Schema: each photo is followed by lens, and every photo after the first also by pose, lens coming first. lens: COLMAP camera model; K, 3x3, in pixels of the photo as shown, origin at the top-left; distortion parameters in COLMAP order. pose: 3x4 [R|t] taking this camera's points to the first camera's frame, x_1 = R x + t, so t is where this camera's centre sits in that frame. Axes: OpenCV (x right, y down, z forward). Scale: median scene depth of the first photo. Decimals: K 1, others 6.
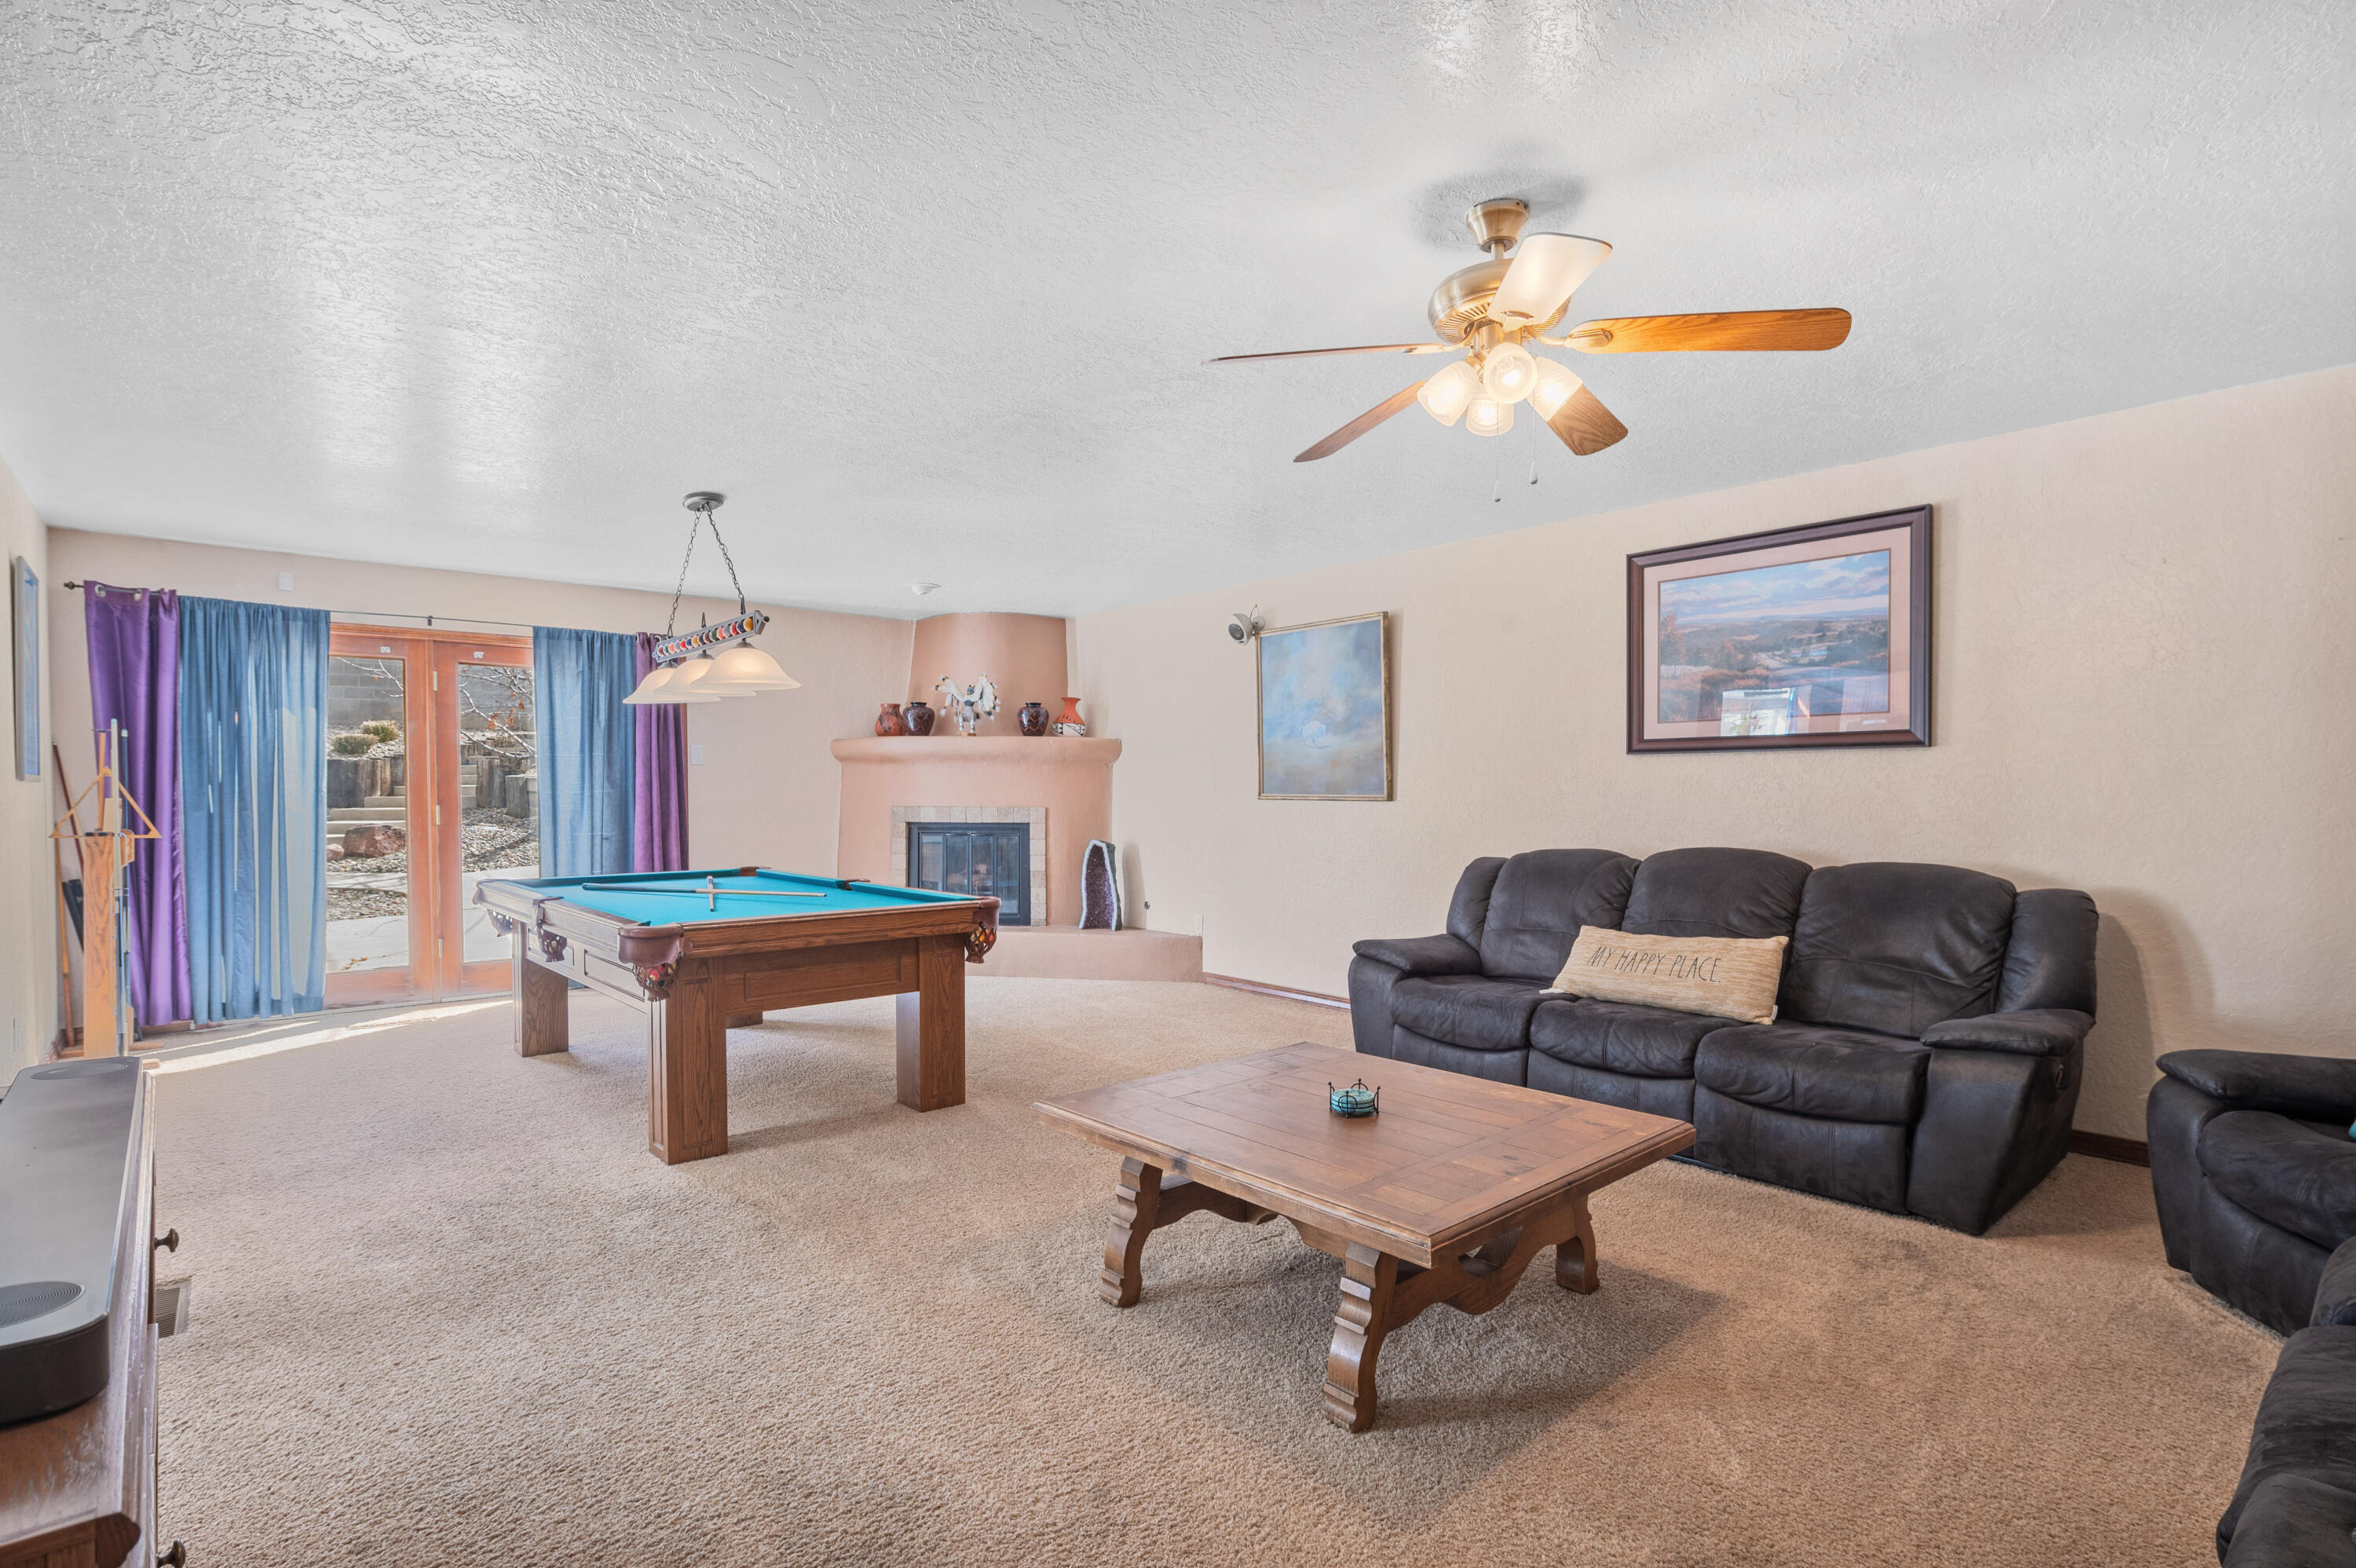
lens RADIAL K [[1136.9, 0, 1200.4], [0, 1136.9, 819.3], [0, 0, 1]] dist [-0.003853, -0.001986]
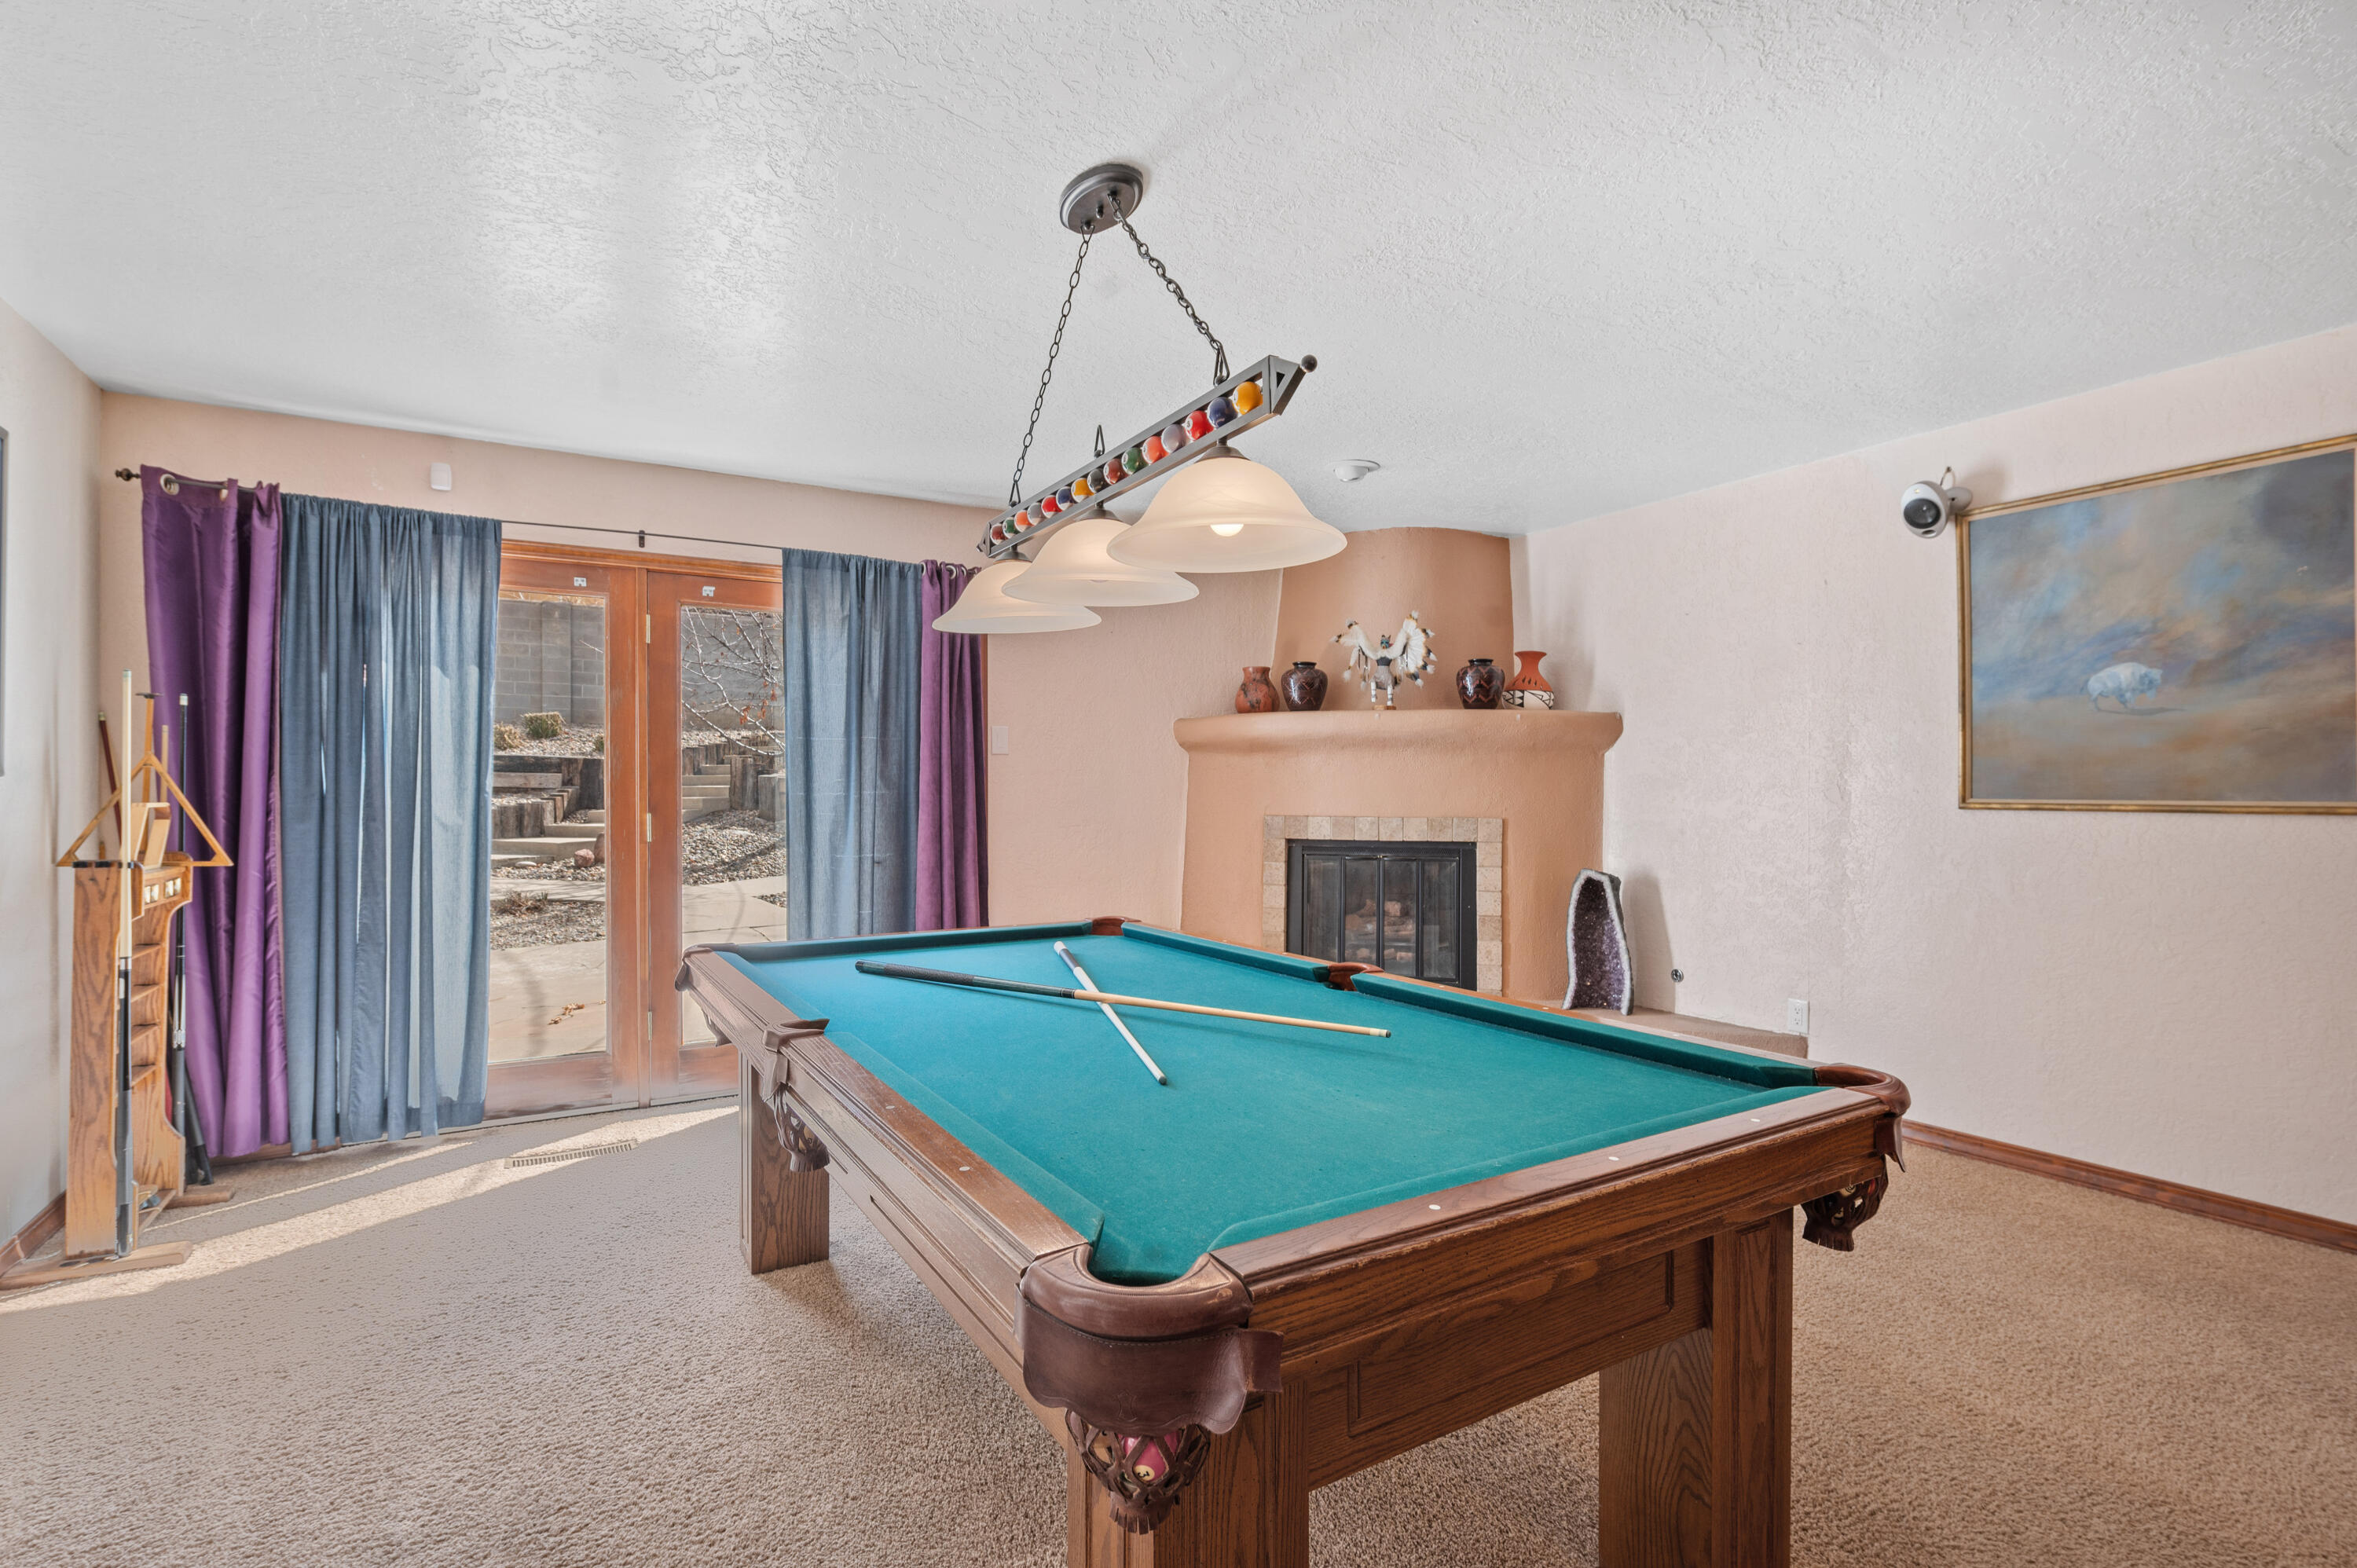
lens RADIAL K [[1137.4, 0, 1204.4], [0, 1137.4, 796.3], [0, 0, 1]] dist [-0.003853, -0.001986]
pose [[0.983968, 0.001856, -0.178333, -0.218154], [-0.005764, 0.999754, -0.021398, -0.009474], [0.178249, 0.022083, 0.983738, 0.379326]]
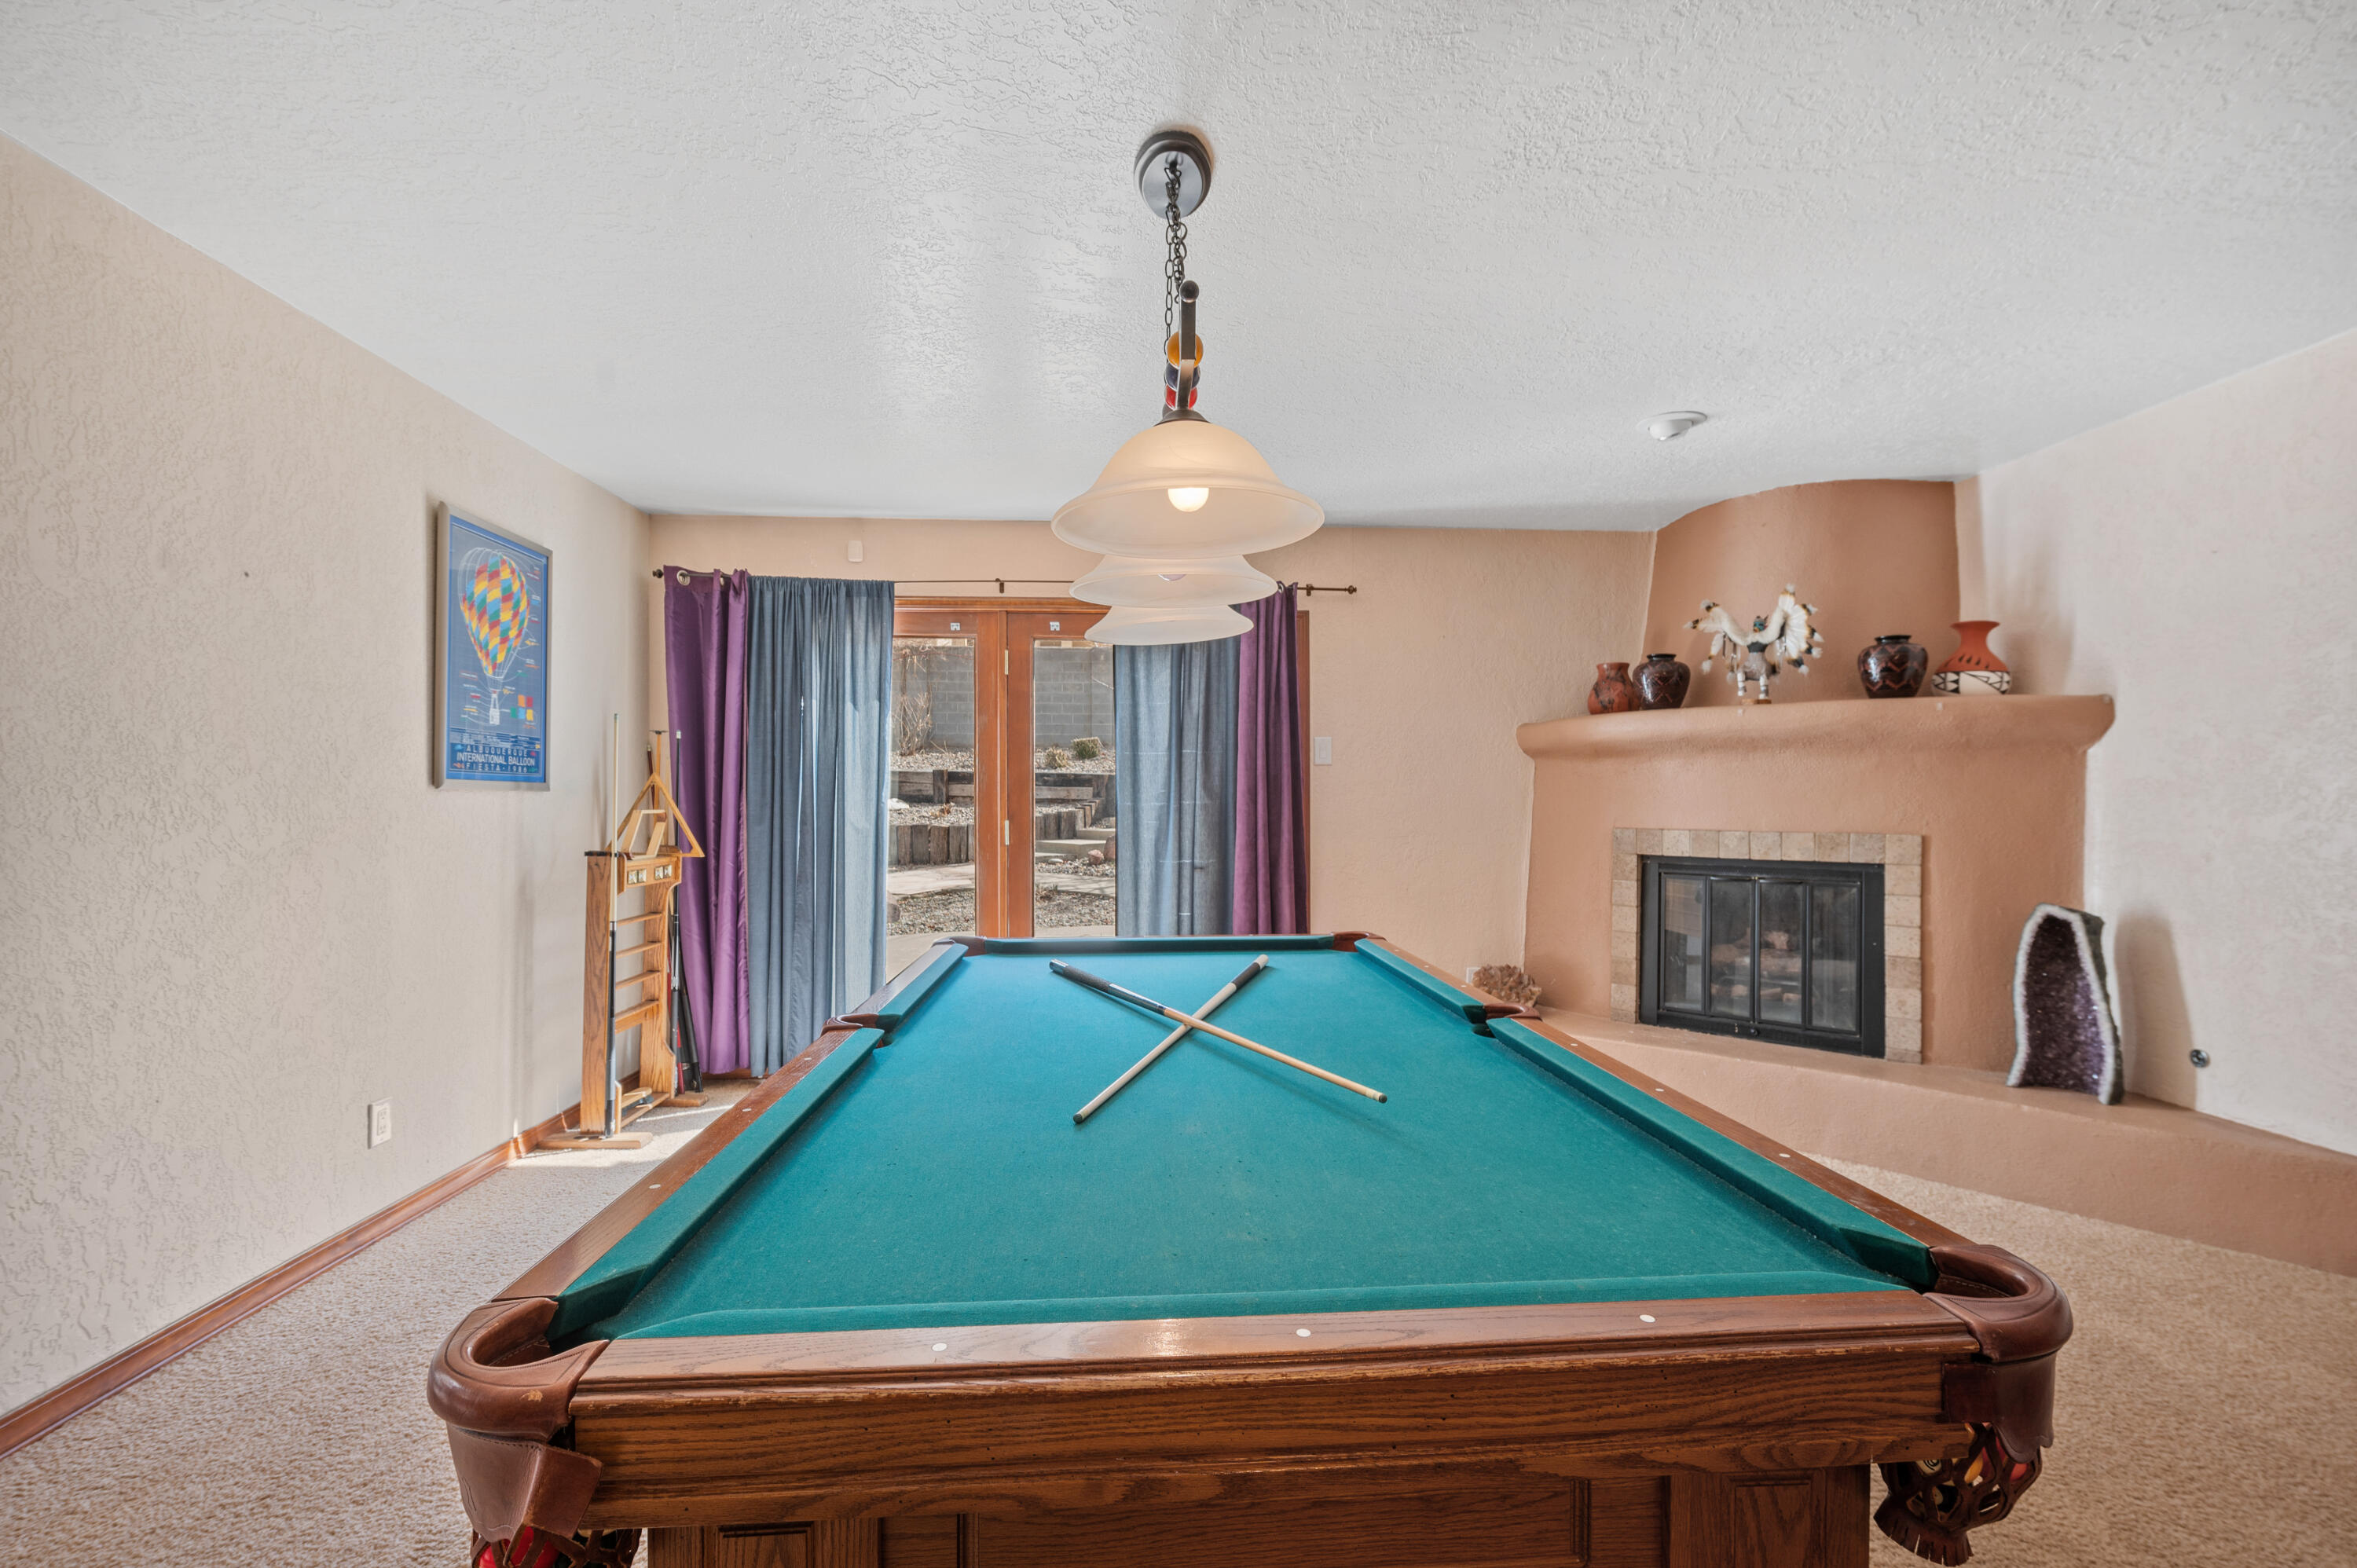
lens RADIAL K [[1063.7, 0, 1172.0], [0, 1063.7, 803.6], [0, 0, 1]] dist [-0.003569, -0.002653]
pose [[0.783218, 0.001562, -0.621745, -0.119613], [-0.017052, 0.999675, -0.018969, -0.011363], [0.621513, 0.025458, 0.782990, 0.474697]]
